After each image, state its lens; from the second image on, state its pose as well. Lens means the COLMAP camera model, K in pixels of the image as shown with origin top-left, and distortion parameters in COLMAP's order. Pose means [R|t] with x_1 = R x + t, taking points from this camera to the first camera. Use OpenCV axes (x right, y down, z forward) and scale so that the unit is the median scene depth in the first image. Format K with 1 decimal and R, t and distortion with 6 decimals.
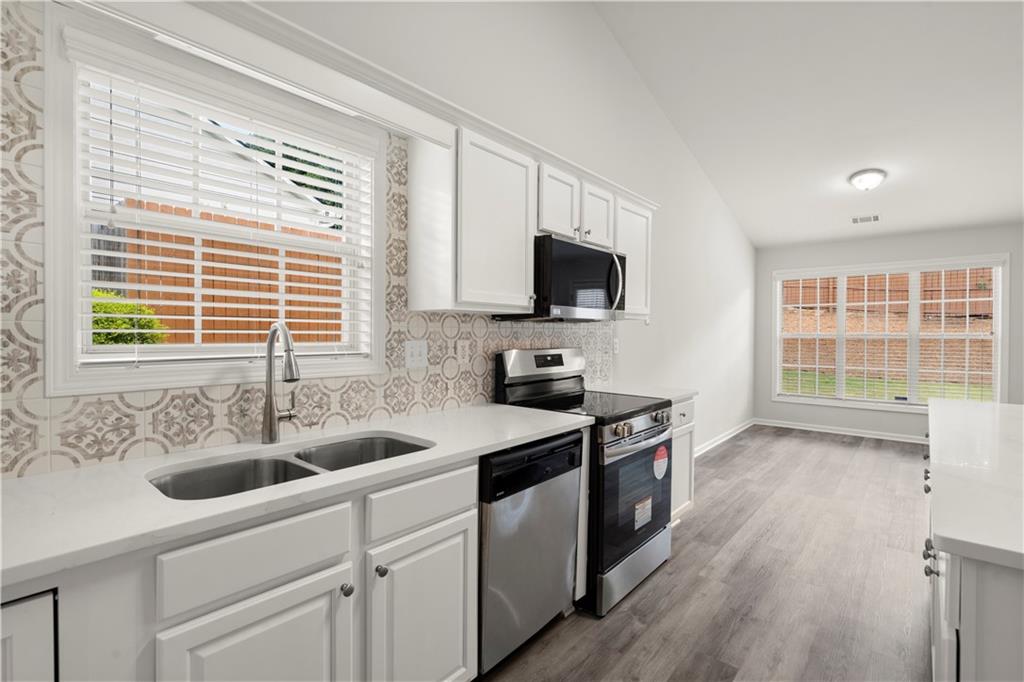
lens RADIAL K [[471.4, 0, 514.2], [0, 471.4, 339.5], [0, 0, 1]] dist [0.003088, 0.001619]
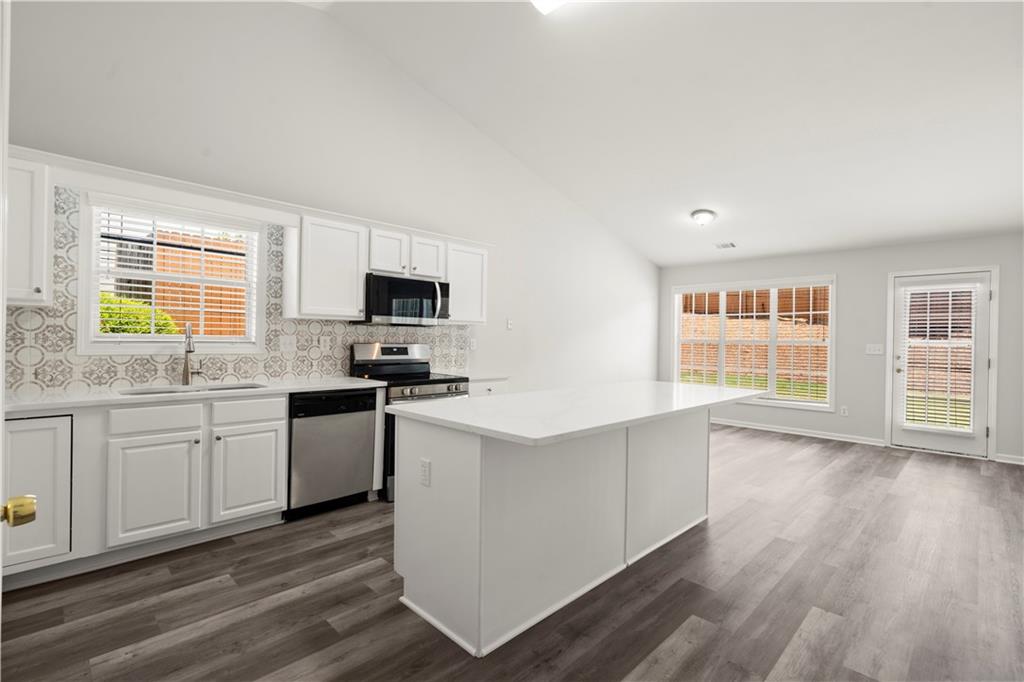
lens RADIAL K [[471.4, 0, 515.1], [0, 471.4, 340.0], [0, 0, 1]] dist [0.003088, 0.001619]
pose [[0.997397, 0.013006, -0.070928, 0.755626], [-0.013739, 0.999857, -0.009851, 0.024742], [0.070790, 0.010800, 0.997433, -0.664203]]
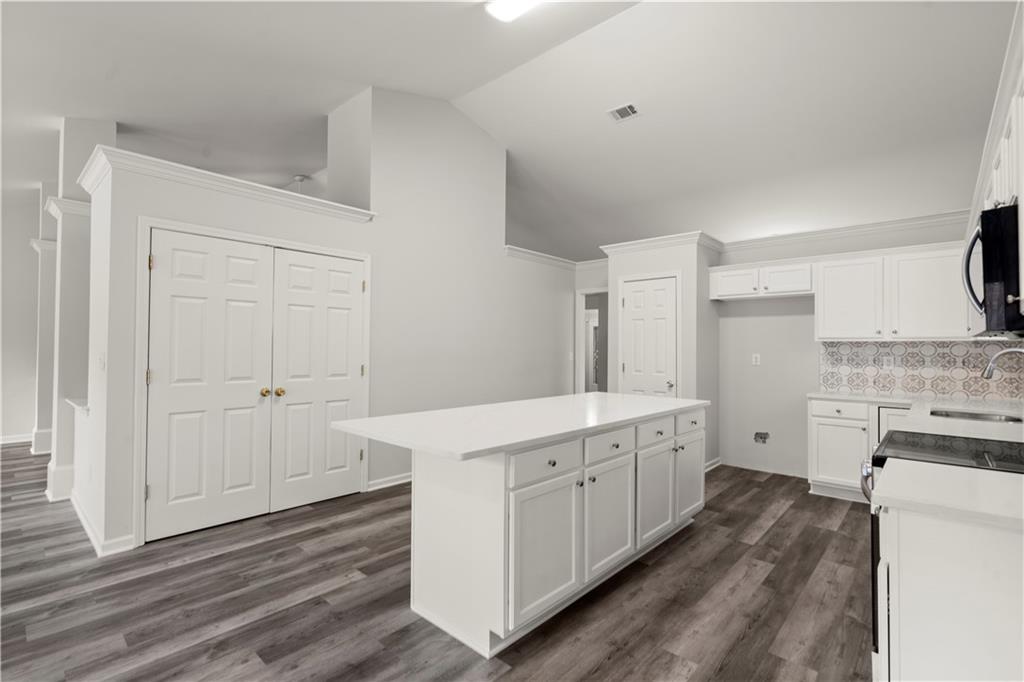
lens RADIAL K [[471.4, 0, 514.3], [0, 471.4, 343.6], [0, 0, 1]] dist [0.003088, 0.001619]
pose [[-0.999518, -0.009958, 0.029389, 1.033949], [-0.009766, 0.999930, 0.006660, -0.039158], [-0.029453, 0.006370, -0.999546, 2.131604]]
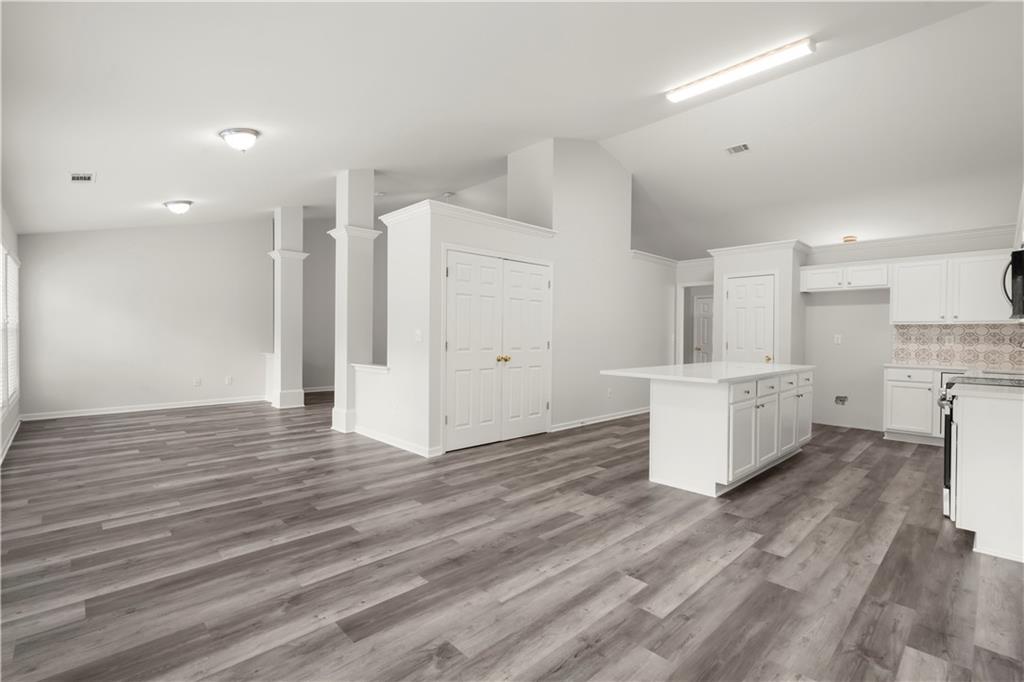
lens RADIAL K [[471.4, 0, 511.8], [0, 471.4, 342.7], [0, 0, 1]] dist [0.003088, 0.001619]
pose [[-0.995380, -0.012477, 0.095196, 1.686116], [-0.009443, 0.999435, 0.032258, -0.009368], [-0.095544, 0.031210, -0.994936, 2.942824]]
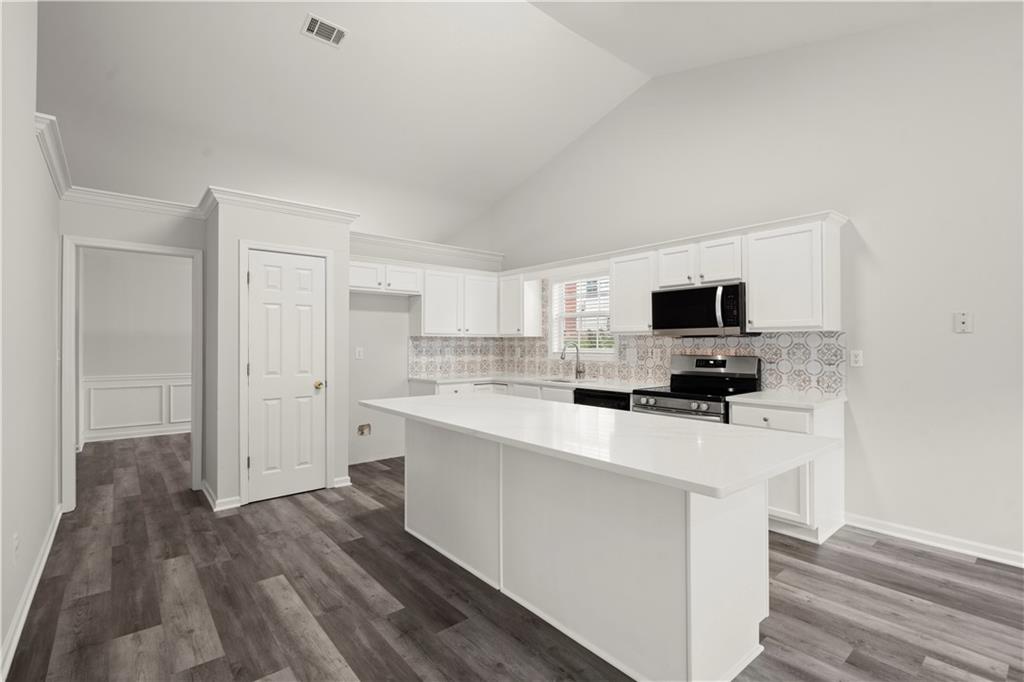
lens RADIAL K [[471.4, 0, 510.2], [0, 471.4, 333.9], [0, 0, 1]] dist [0.003088, 0.001619]
pose [[-0.160532, -0.028904, -0.986607, 2.143769], [-0.014727, 0.999530, -0.026886, 0.001640], [0.986921, 0.010214, -0.160883, 0.817394]]
